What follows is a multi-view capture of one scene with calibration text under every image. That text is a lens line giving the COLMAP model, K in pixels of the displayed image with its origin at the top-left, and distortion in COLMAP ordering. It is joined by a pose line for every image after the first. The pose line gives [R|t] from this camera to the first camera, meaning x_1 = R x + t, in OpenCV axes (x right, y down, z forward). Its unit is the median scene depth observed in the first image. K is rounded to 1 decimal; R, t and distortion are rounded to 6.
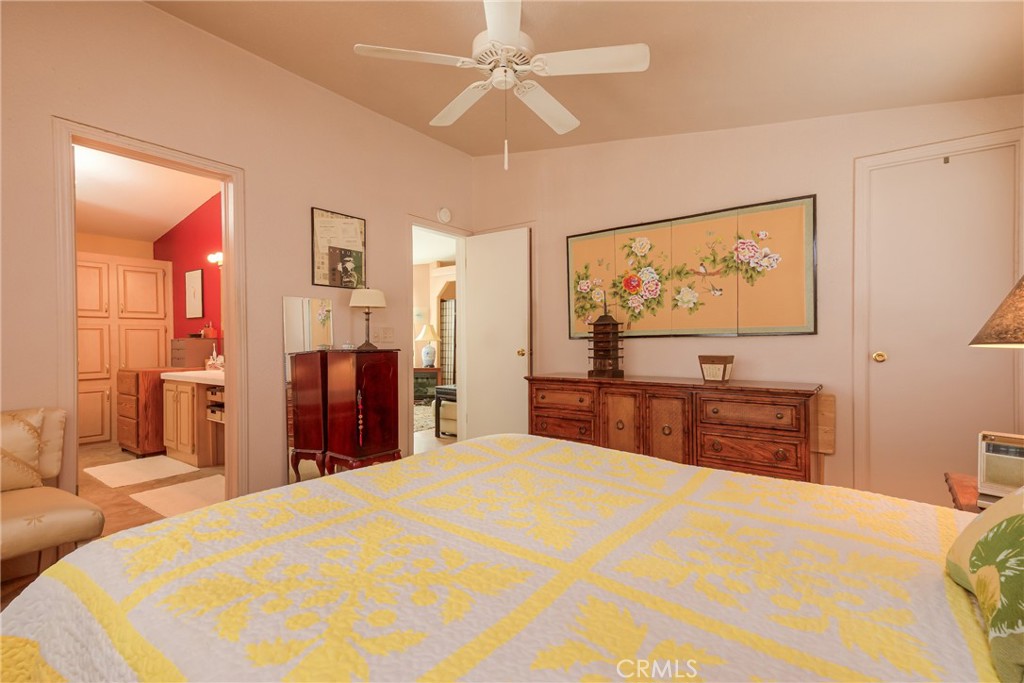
lens RADIAL K [[465.1, 0, 508.9], [0, 465.1, 343.1], [0, 0, 1]] dist [0.027184, -0.000324]
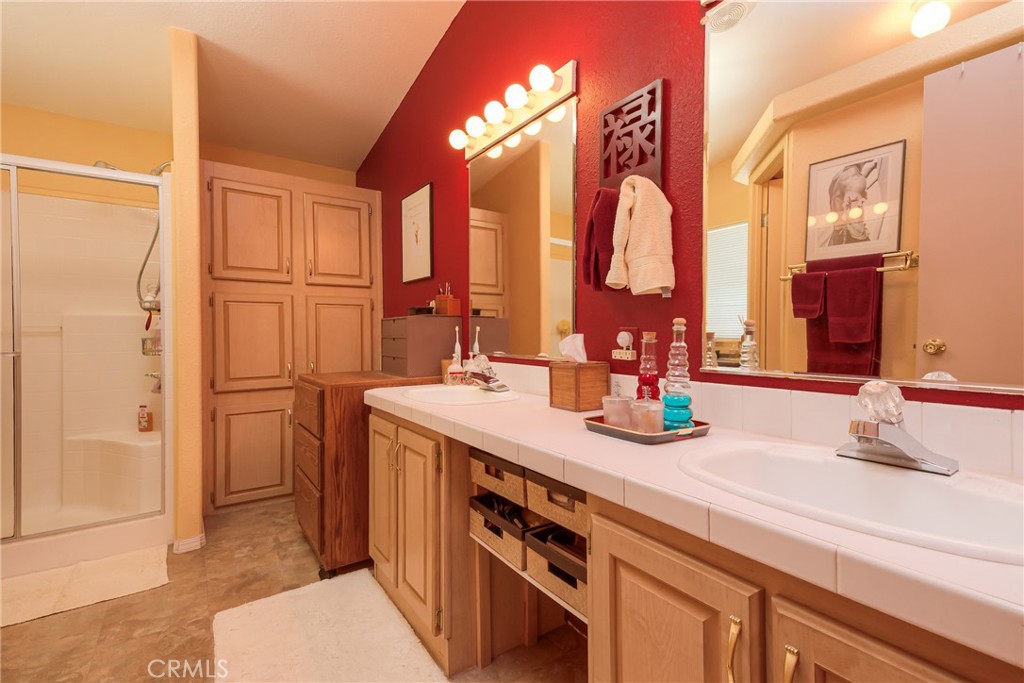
lens RADIAL K [[465.1, 0, 513.4], [0, 465.1, 336.9], [0, 0, 1]] dist [0.027184, -0.000324]
pose [[0.945751, 0.006361, -0.324831, -0.428315], [-0.004022, 0.999961, 0.007872, 0.007204], [0.324868, -0.006138, 0.945739, 0.584267]]
